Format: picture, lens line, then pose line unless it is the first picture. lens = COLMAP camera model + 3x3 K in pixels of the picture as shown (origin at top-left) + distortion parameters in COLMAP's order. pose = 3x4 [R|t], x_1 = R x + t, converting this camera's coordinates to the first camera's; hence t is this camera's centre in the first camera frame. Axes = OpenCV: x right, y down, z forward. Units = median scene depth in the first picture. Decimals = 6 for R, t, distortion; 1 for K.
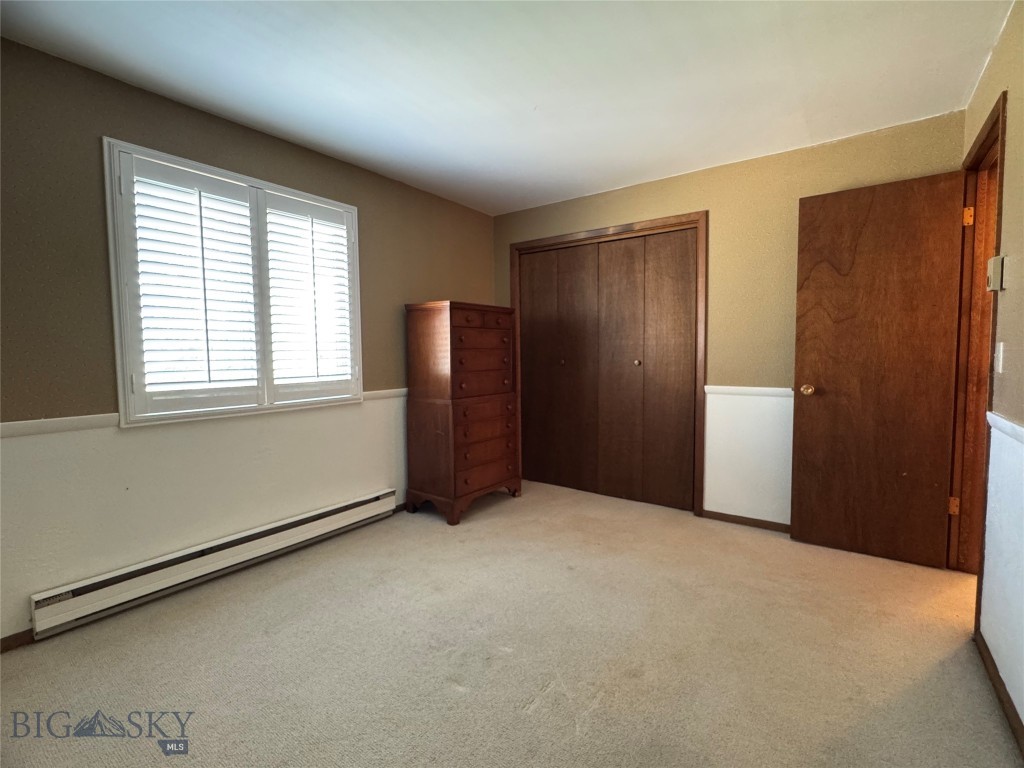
lens RADIAL K [[472.3, 0, 512.0], [0, 472.3, 384.0], [0, 0, 1]] dist [0.002448, -0.000151]
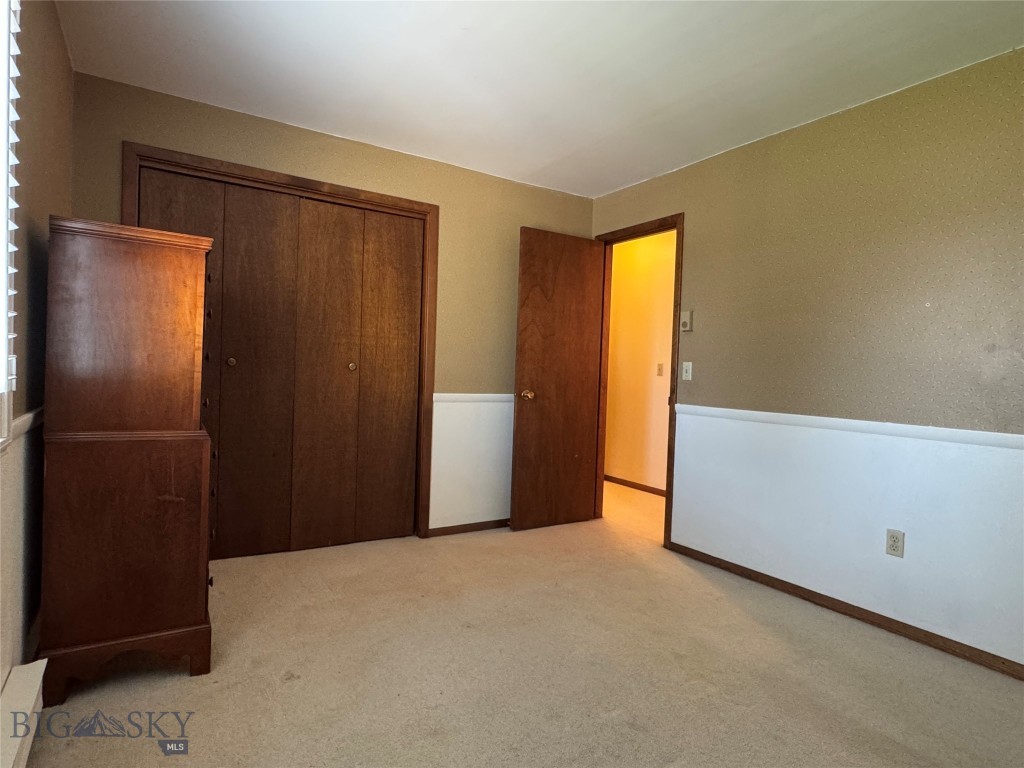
lens RADIAL K [[567.4, 0, 512.0], [0, 567.4, 384.0], [0, 0, 1]] dist [-0.006873, -0.001186]
pose [[0.370296, -0.003057, 0.928909, -0.630361], [0.019524, 0.999799, -0.004493, -0.007744], [-0.928709, 0.019799, 0.370281, 0.499251]]
